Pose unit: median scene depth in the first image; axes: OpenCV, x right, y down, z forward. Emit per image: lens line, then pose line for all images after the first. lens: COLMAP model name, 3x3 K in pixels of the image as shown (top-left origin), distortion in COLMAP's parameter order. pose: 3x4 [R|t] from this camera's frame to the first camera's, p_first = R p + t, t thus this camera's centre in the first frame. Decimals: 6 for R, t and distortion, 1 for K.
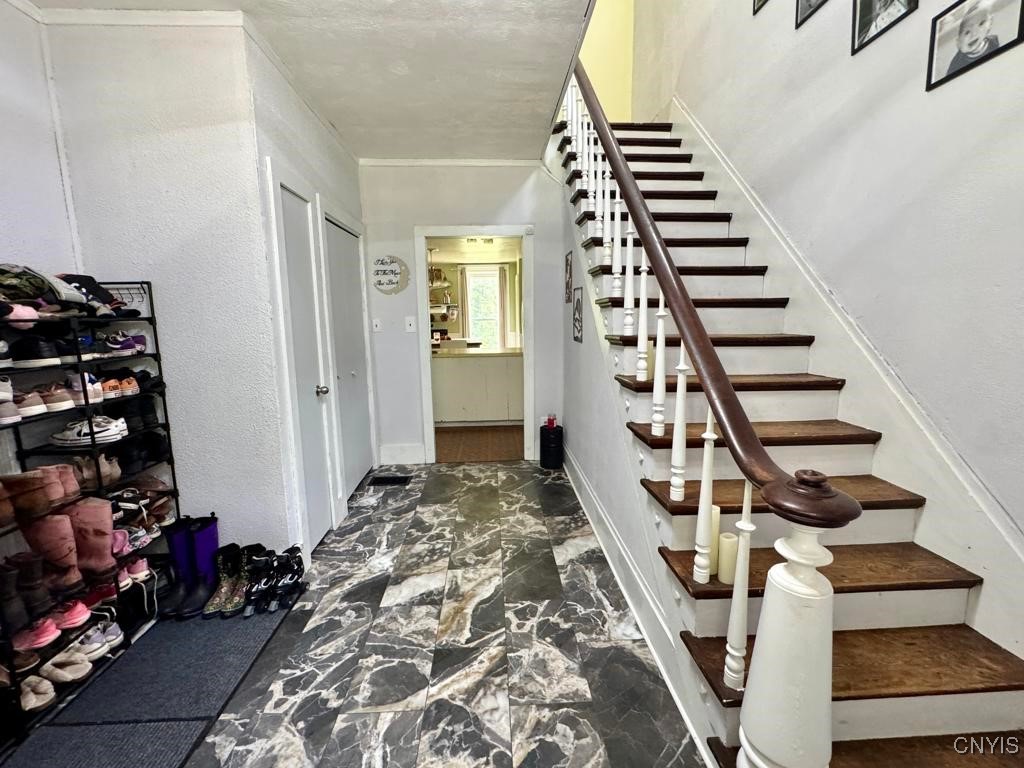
lens RADIAL K [[437.8, 0, 513.5], [0, 437.8, 383.1], [0, 0, 1]] dist [-0.003247, -0.000106]
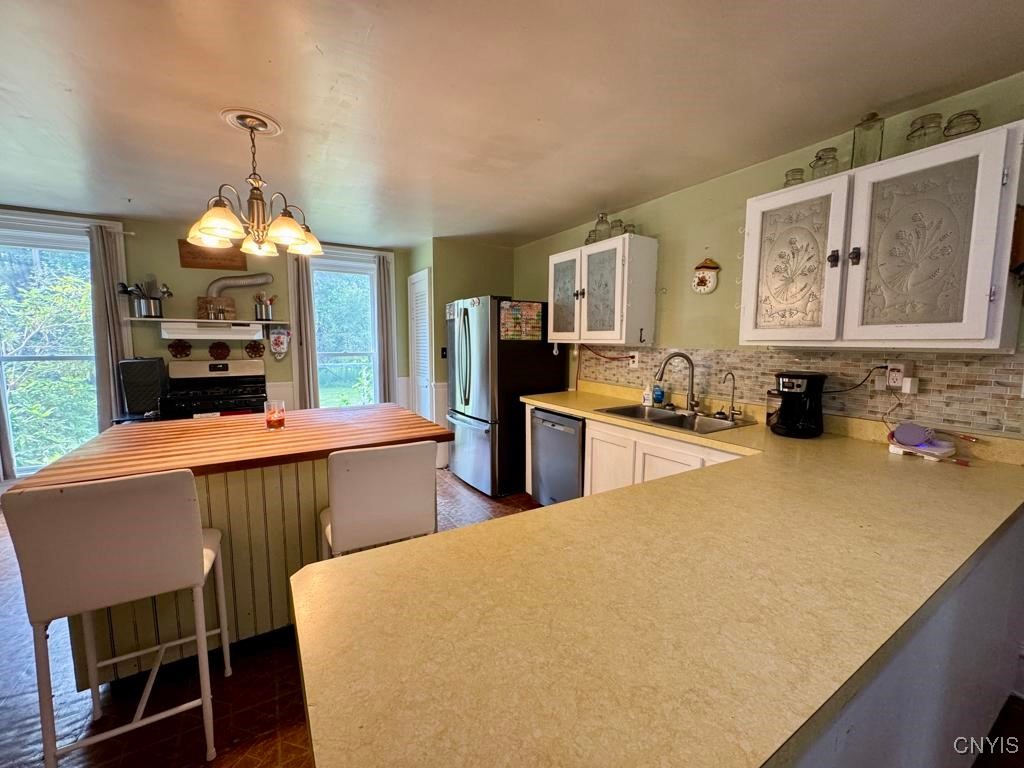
lens RADIAL K [[411.0, 0, 512.2], [0, 411.0, 383.0], [0, 0, 1]] dist [-0.003101, -0.000685]
pose [[0.882746, -0.020499, 0.469403, -0.124780], [0.042866, 0.998395, -0.037014, -0.087472], [-0.467891, 0.052796, 0.882208, 0.499293]]
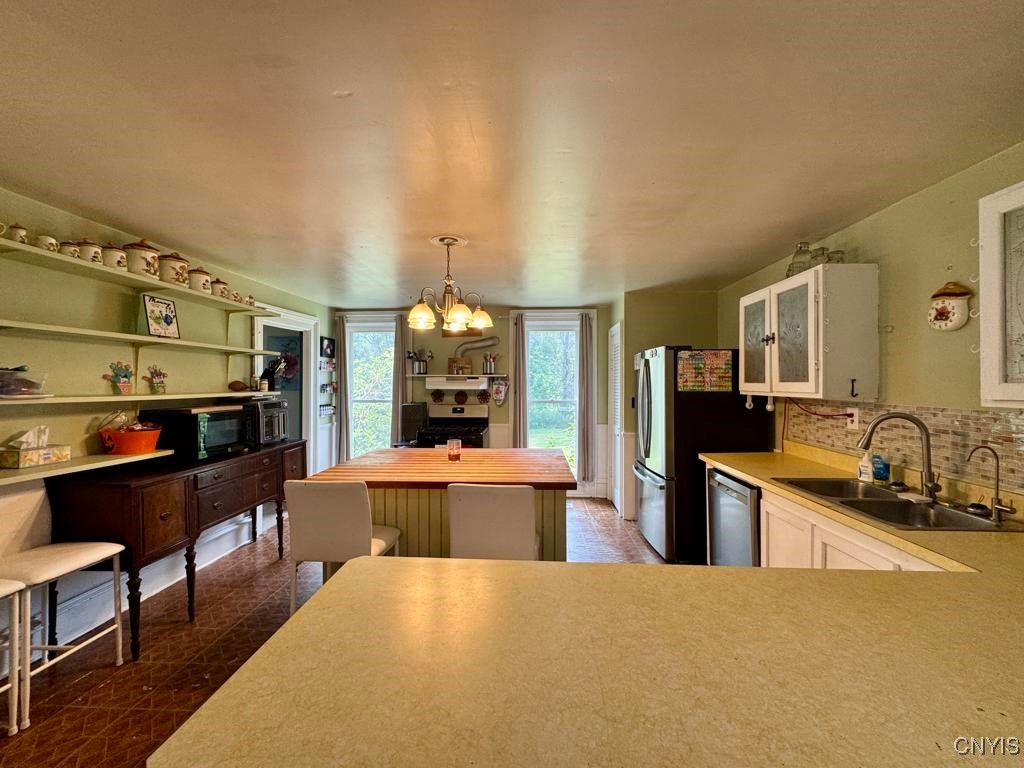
lens RADIAL K [[411.0, 0, 510.7], [0, 411.0, 383.2], [0, 0, 1]] dist [-0.003101, -0.000685]
pose [[0.993575, 0.024513, -0.110485, -0.062879], [-0.040469, 0.988666, -0.144573, -0.090885], [0.105689, 0.148115, 0.983307, 0.468257]]
